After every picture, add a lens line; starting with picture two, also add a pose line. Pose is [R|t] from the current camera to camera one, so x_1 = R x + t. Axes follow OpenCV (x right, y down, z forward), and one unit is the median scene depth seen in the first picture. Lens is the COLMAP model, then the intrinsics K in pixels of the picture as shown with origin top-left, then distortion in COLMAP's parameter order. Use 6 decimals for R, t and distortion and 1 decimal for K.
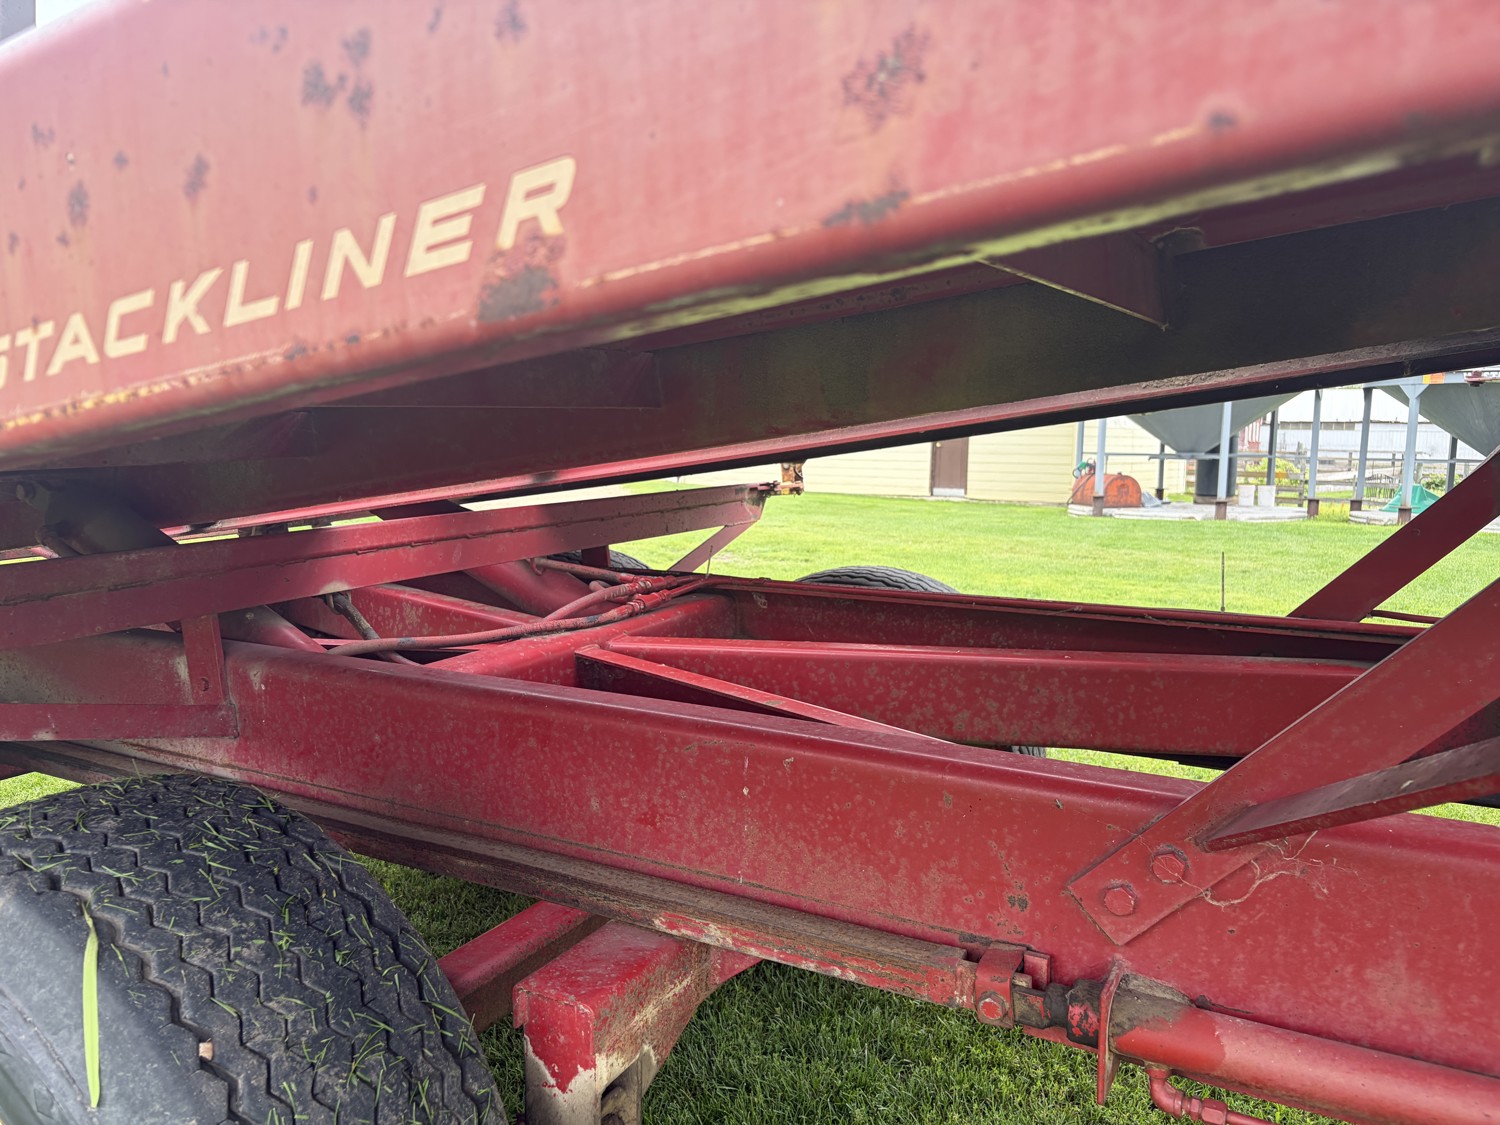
lens RADIAL K [[1132.5, 0, 738.8], [0, 1132.5, 563.4], [0, 0, 1]] dist [0.047411, -0.043506]
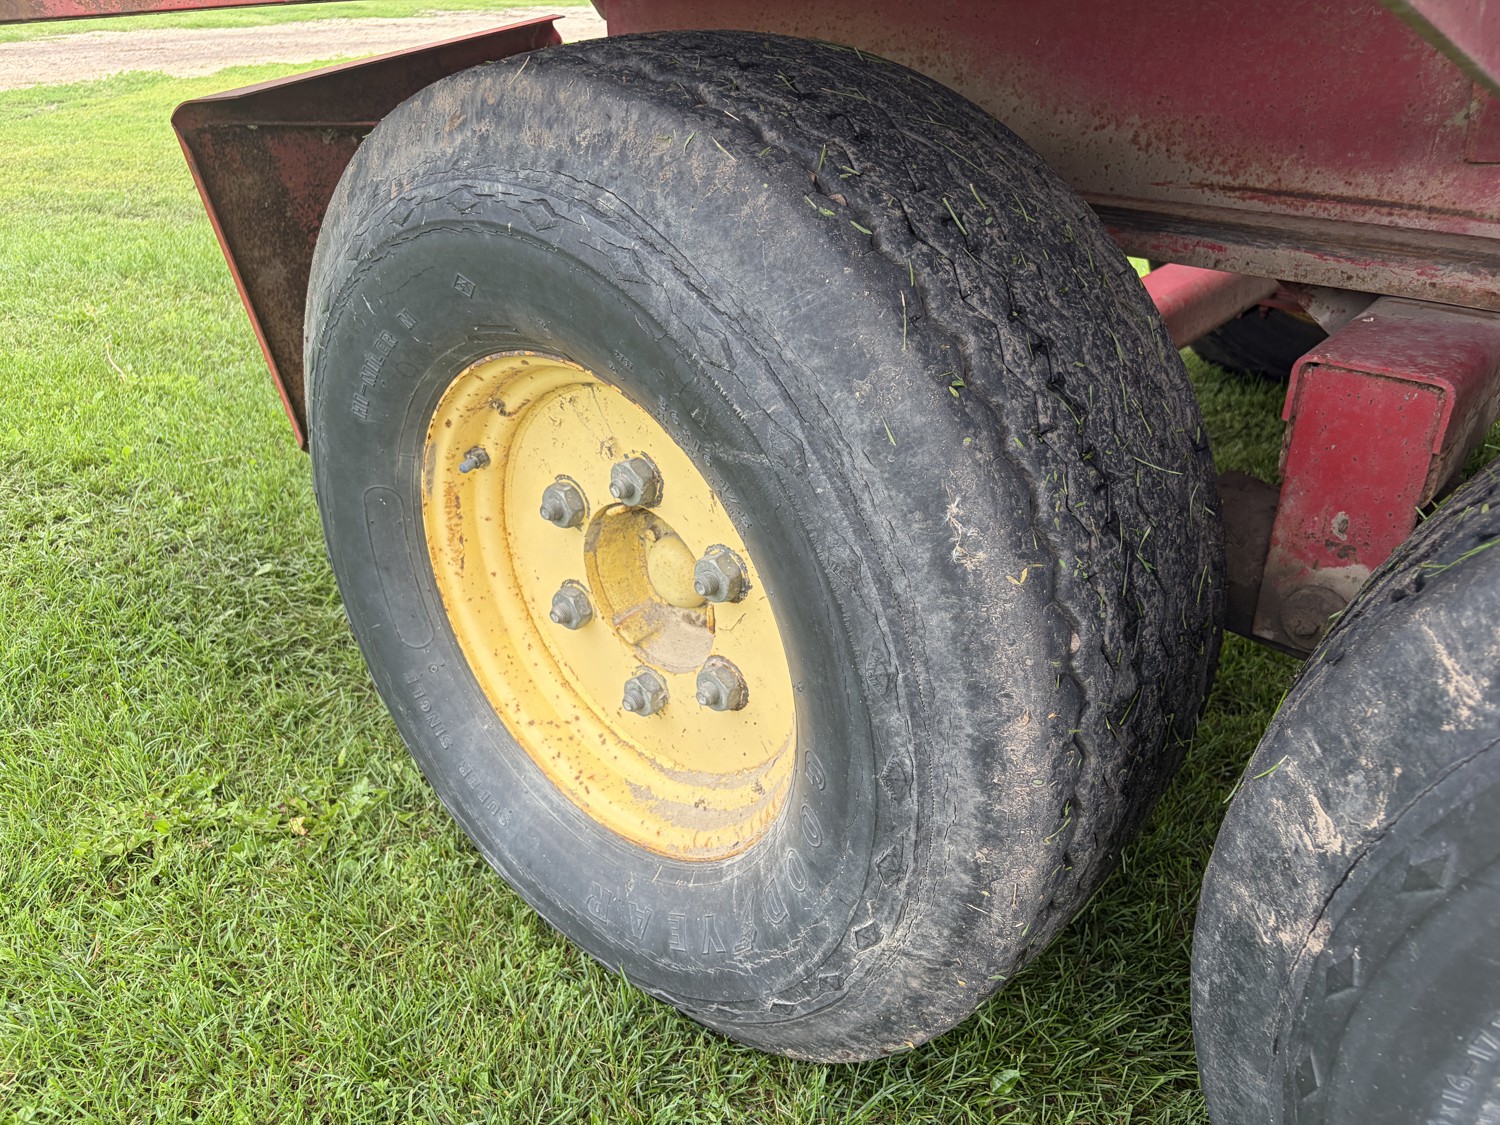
lens RADIAL K [[1132.5, 0, 761.4], [0, 1132.5, 548.7], [0, 0, 1]] dist [0.047411, -0.043506]
pose [[0.981722, 0.077626, -0.173769, -0.696403], [-0.011458, 0.935490, 0.353168, 0.139220], [0.189975, -0.344722, 0.919280, 0.410539]]
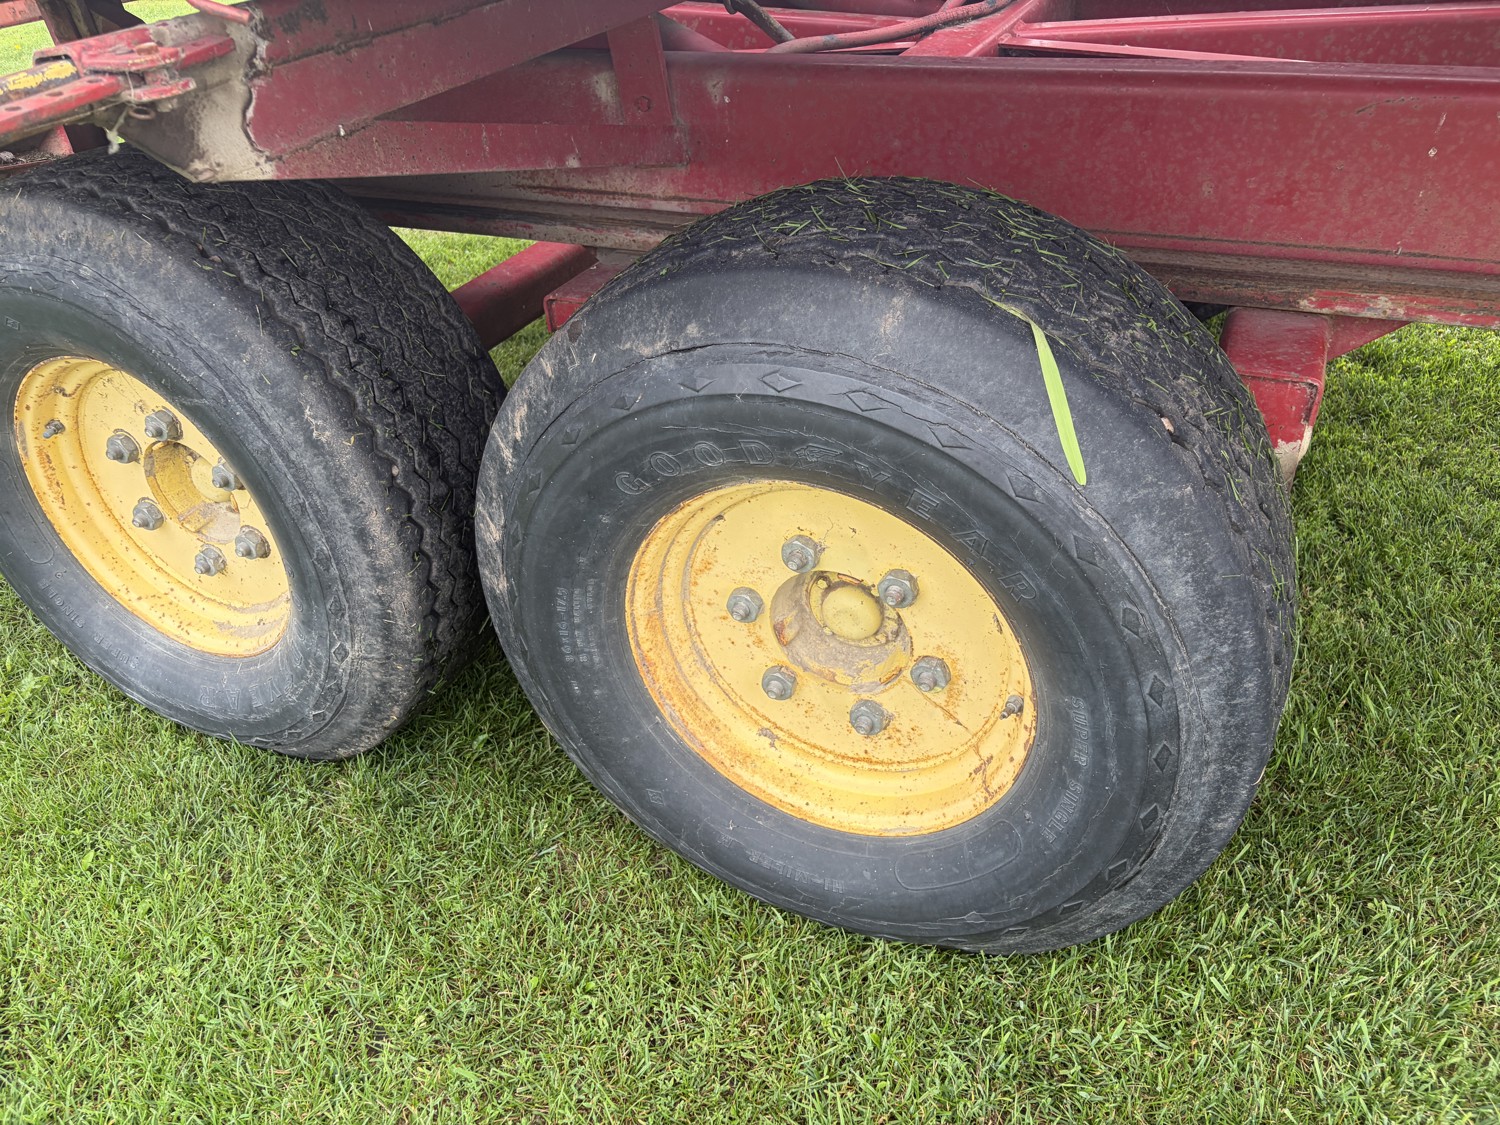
lens RADIAL K [[1132.5, 0, 740.7], [0, 1132.5, 546.9], [0, 0, 1]] dist [0.047411, -0.043506]
pose [[0.994039, -0.094976, 0.053539, -0.477041], [0.062732, 0.899874, 0.431615, 0.039081], [-0.089172, -0.425683, 0.900468, 0.056407]]
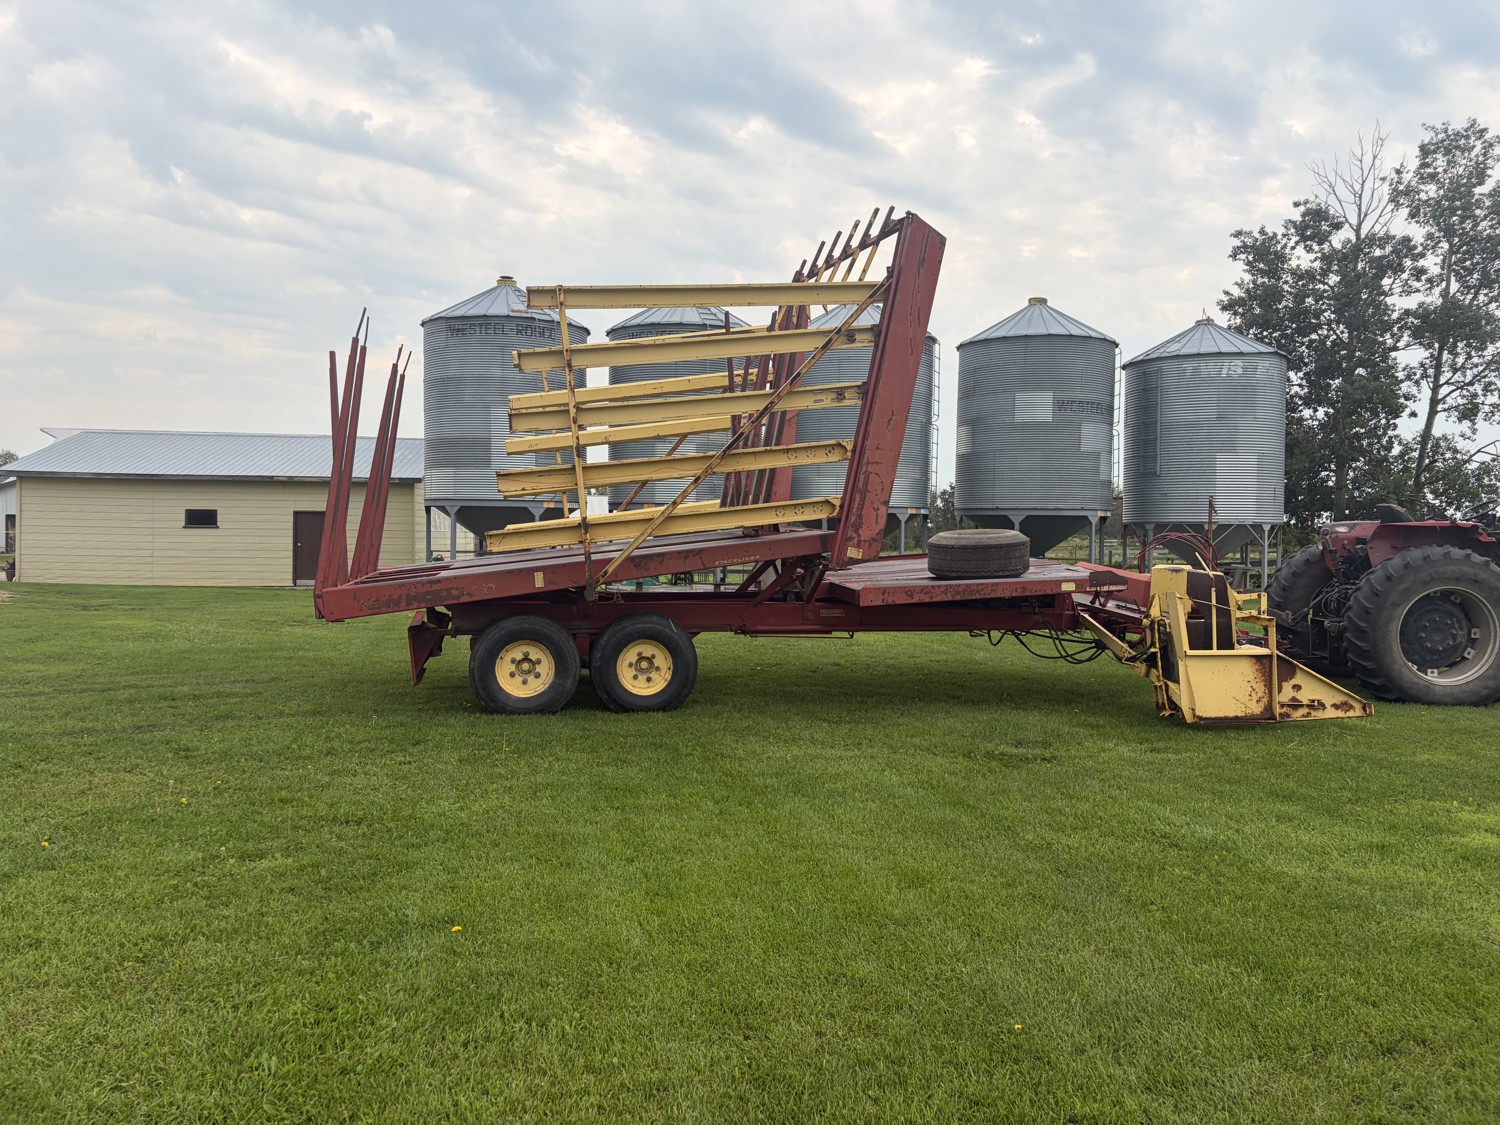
lens RADIAL K [[1132.5, 0, 750.9], [0, 1132.5, 574.4], [0, 0, 1]] dist [0.047411, -0.043506]
pose [[0.772525, -0.024660, 0.634506, -3.242738], [0.068935, 0.996597, -0.045198, 0.238090], [-0.631232, 0.078656, 0.771596, -3.627280]]
